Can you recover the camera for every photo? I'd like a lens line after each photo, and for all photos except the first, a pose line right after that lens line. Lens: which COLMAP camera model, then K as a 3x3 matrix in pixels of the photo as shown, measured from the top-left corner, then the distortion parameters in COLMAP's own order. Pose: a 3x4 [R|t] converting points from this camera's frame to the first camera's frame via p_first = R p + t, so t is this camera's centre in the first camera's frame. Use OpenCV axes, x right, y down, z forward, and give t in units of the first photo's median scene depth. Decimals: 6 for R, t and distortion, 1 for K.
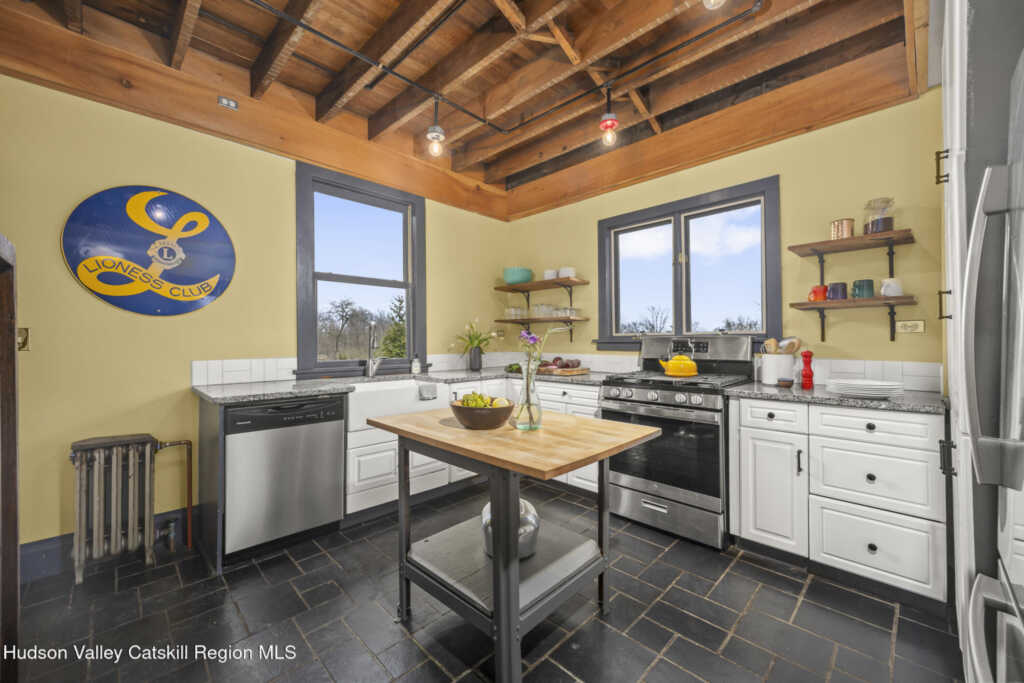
lens RADIAL K [[409.1, 0, 511.2], [0, 409.1, 336.1], [0, 0, 1]] dist [-0.000927, -0.000181]
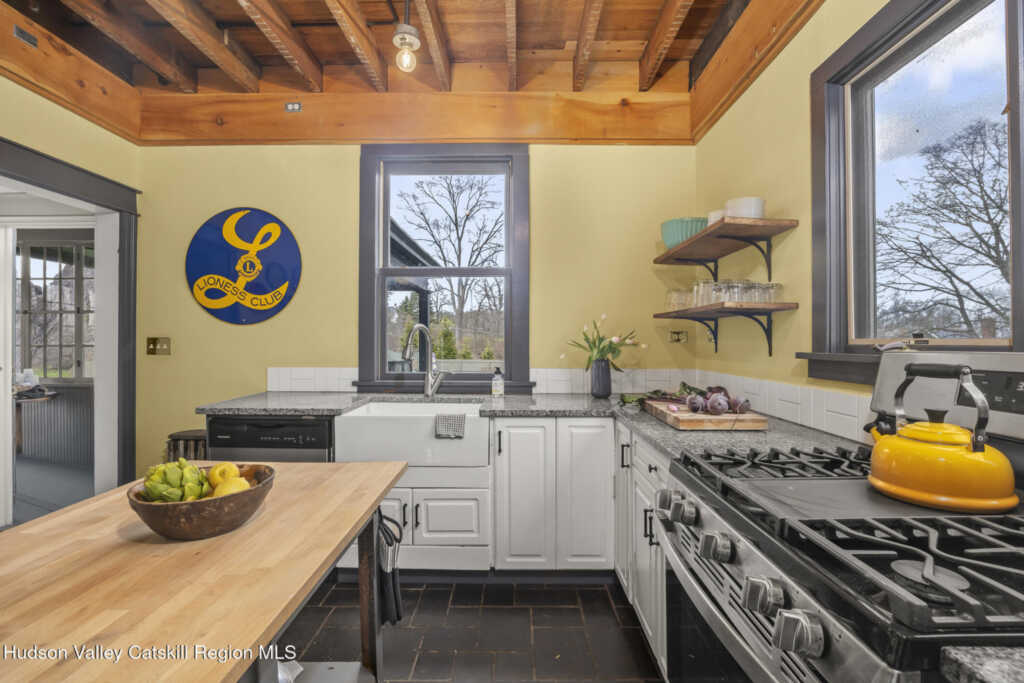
lens RADIAL K [[453.1, 0, 512.0], [0, 453.1, 341.5], [0, 0, 1]] dist [-0.025387, 0.000111]
pose [[0.695698, 0.005699, -0.718312, 0.461435], [0.005027, 0.999905, 0.012801, -0.015609], [0.718317, -0.012517, 0.695604, 0.631061]]
